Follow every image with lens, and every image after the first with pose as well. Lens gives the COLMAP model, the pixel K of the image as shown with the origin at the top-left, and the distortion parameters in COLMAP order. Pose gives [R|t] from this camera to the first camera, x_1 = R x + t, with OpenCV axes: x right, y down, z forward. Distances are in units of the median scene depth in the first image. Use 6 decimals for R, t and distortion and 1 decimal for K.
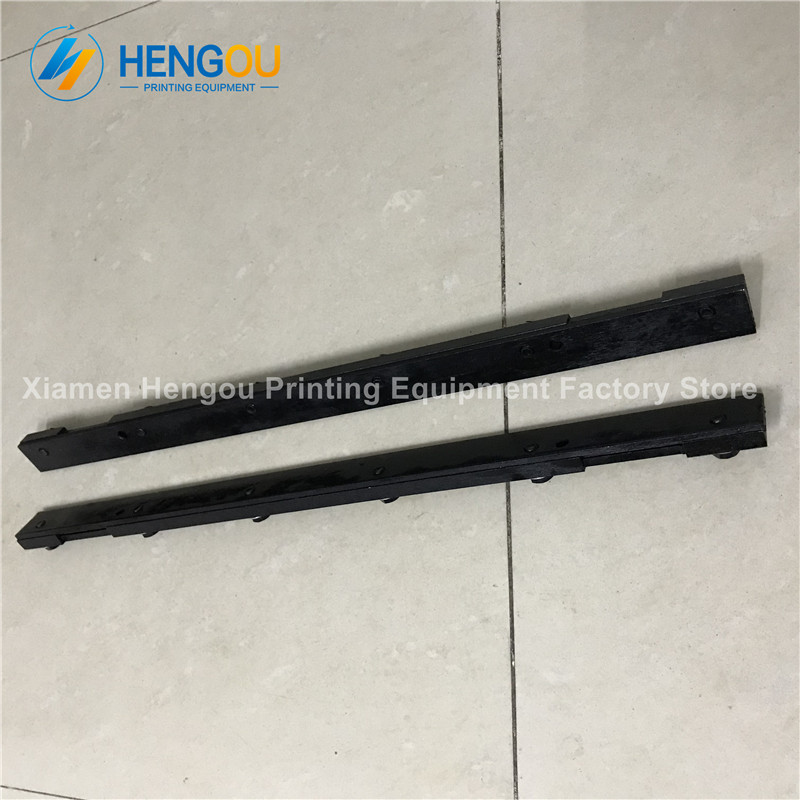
lens RADIAL K [[906.2, 0, 389.2], [0, 906.2, 401.1], [0, 0, 1]] dist [0.150669, -0.505416]
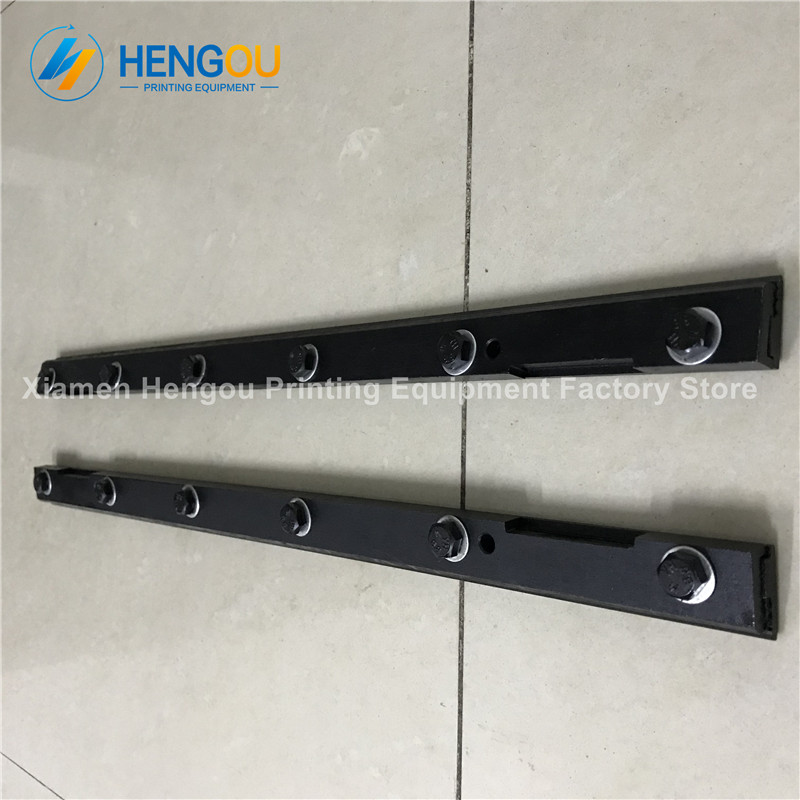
lens RADIAL K [[883.4, 0, 399.1], [0, 883.4, 408.7], [0, 0, 1]] dist [0.138615, -0.447468]
pose [[0.953302, 0.011729, -0.301790, 0.280009], [0.034107, 0.988672, 0.146163, -0.125970], [0.300085, -0.149630, 0.942104, 0.347836]]
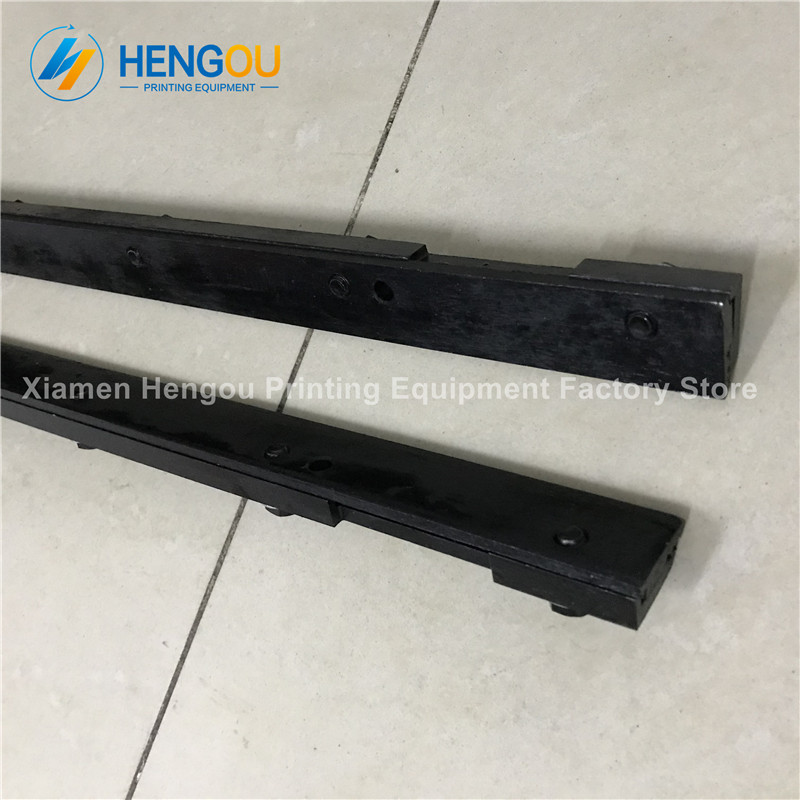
lens RADIAL K [[893.3, 0, 398.1], [0, 893.3, 403.8], [0, 0, 1]] dist [0.072726, -0.174499]
pose [[0.932037, 0.349162, -0.096912, 0.247928], [-0.336660, 0.933314, 0.124839, -0.063849], [0.134038, -0.083728, 0.987433, 0.437627]]
